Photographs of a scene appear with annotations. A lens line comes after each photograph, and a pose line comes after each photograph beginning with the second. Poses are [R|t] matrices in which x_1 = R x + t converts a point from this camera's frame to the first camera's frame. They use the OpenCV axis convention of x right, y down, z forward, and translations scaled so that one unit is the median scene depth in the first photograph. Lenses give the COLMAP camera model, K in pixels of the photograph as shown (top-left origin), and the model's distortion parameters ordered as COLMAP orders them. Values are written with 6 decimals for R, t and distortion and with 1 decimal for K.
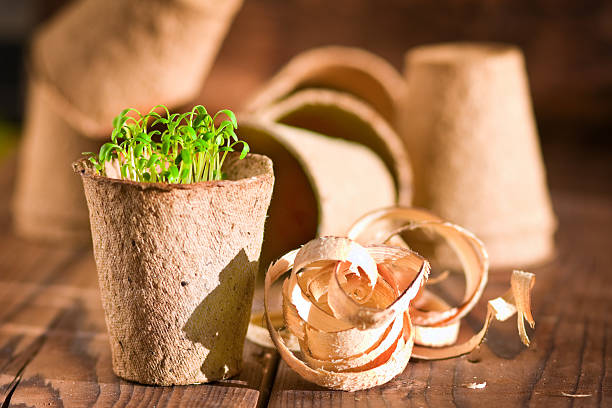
lens RADIAL K [[2569.0, 0, 305.5], [0, 2569.0, 204.0], [0, 0, 1]] dist [0.133946, 0.000000]
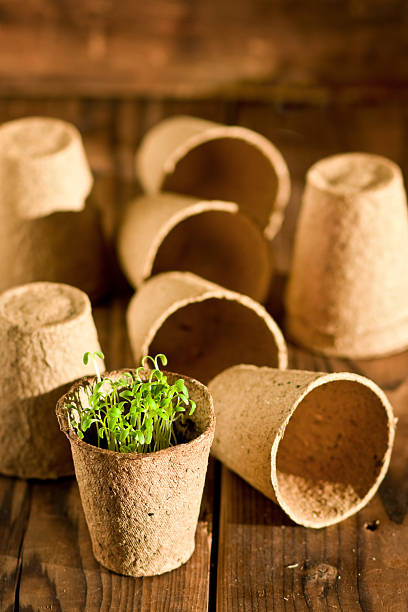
lens RADIAL K [[2569.0, 0, 205.7], [0, 2569.0, 306.3], [0, 0, 1]] dist [0.133946, 0.000000]
pose [[0.999389, -0.031470, 0.015238, -0.035357], [0.025923, 0.959344, 0.281046, -0.424936], [-0.023463, -0.280479, 0.959573, -0.207451]]
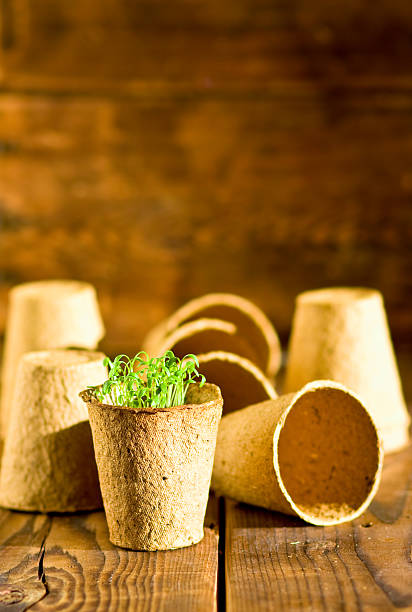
lens RADIAL K [[2381.7, 0, 205.0], [0, 2381.7, 305.1], [0, 0, 1]] dist [0.025893, 0.000000]
pose [[0.998855, -0.028130, 0.038684, -0.071906], [0.029220, 0.999183, -0.027928, -0.026413], [-0.037867, 0.029027, 0.998861, -0.305414]]
